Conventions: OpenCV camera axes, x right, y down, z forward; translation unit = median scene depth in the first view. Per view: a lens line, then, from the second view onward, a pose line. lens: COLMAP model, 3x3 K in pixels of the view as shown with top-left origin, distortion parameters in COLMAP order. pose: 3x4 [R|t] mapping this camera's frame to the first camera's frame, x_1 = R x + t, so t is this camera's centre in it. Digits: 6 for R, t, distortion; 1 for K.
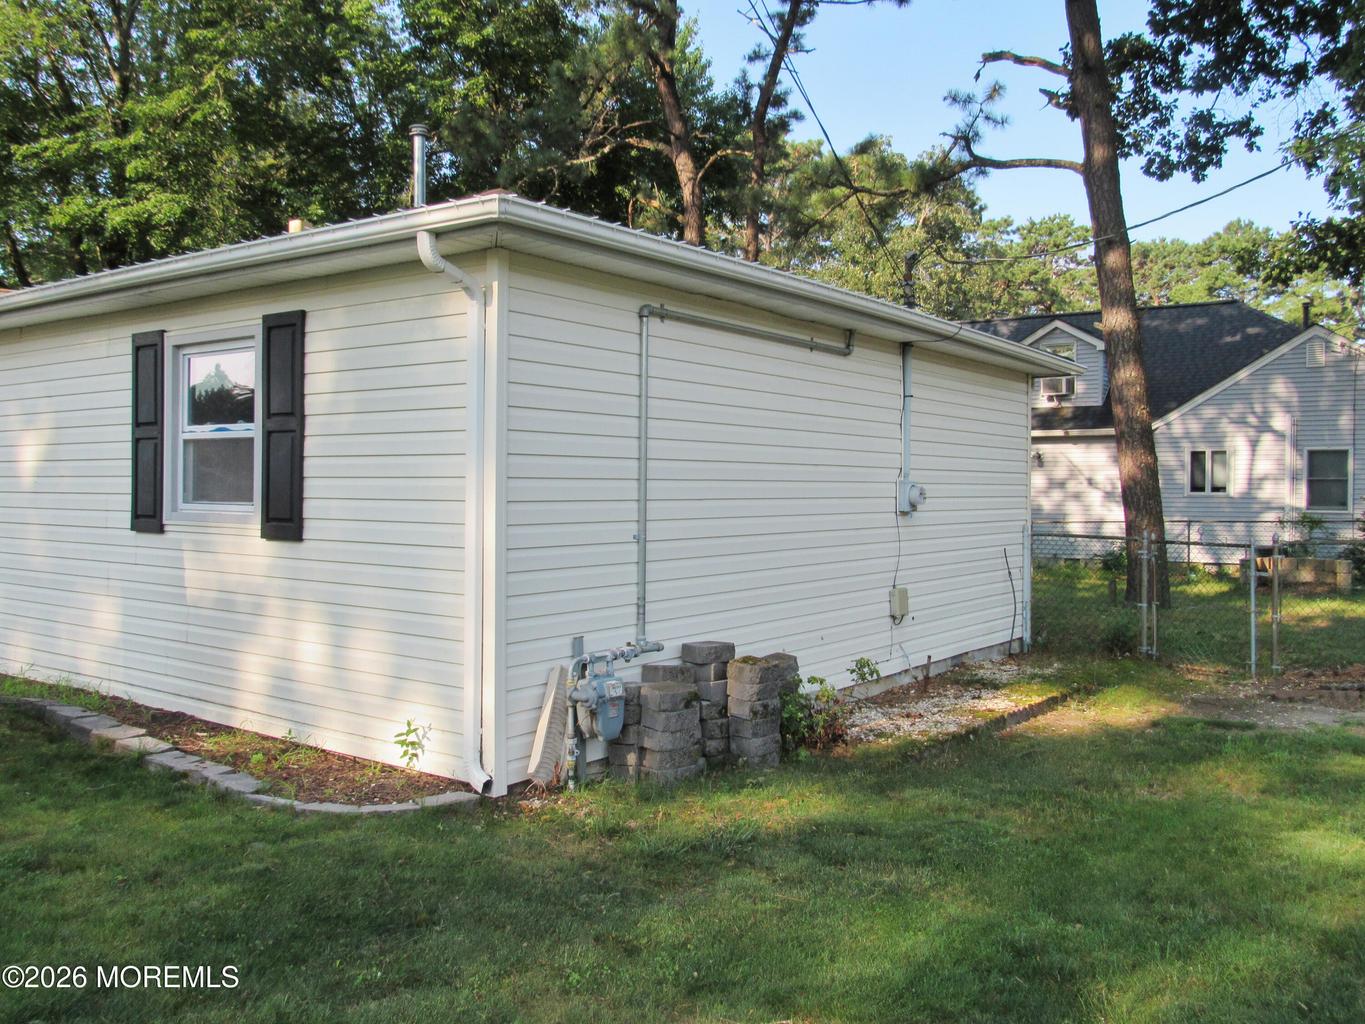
lens RADIAL K [[1139.7, 0, 682.5], [0, 1139.7, 512.0], [0, 0, 1]] dist [-0.008563, -0.003421]
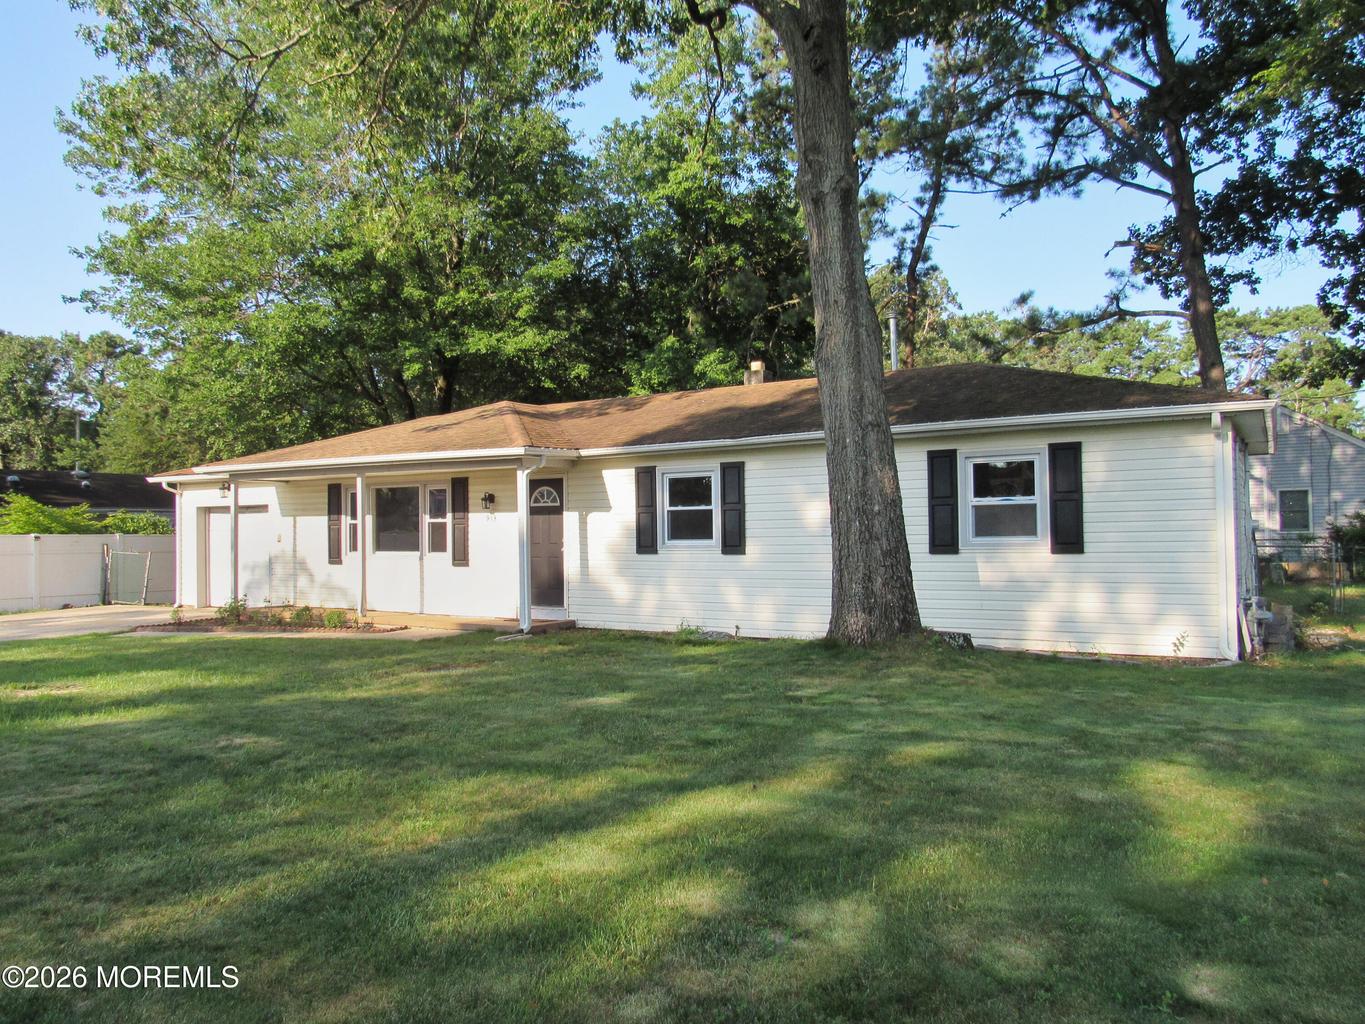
lens RADIAL K [[1003.2, 0, 682.5], [0, 1003.2, 512.0], [0, 0, 1]] dist [0.036701, 0.002684]
pose [[0.993087, -0.028223, 0.113937, -0.508237], [0.032955, 0.998662, -0.039863, 0.000177], [-0.112659, 0.043343, 0.992688, -0.297432]]
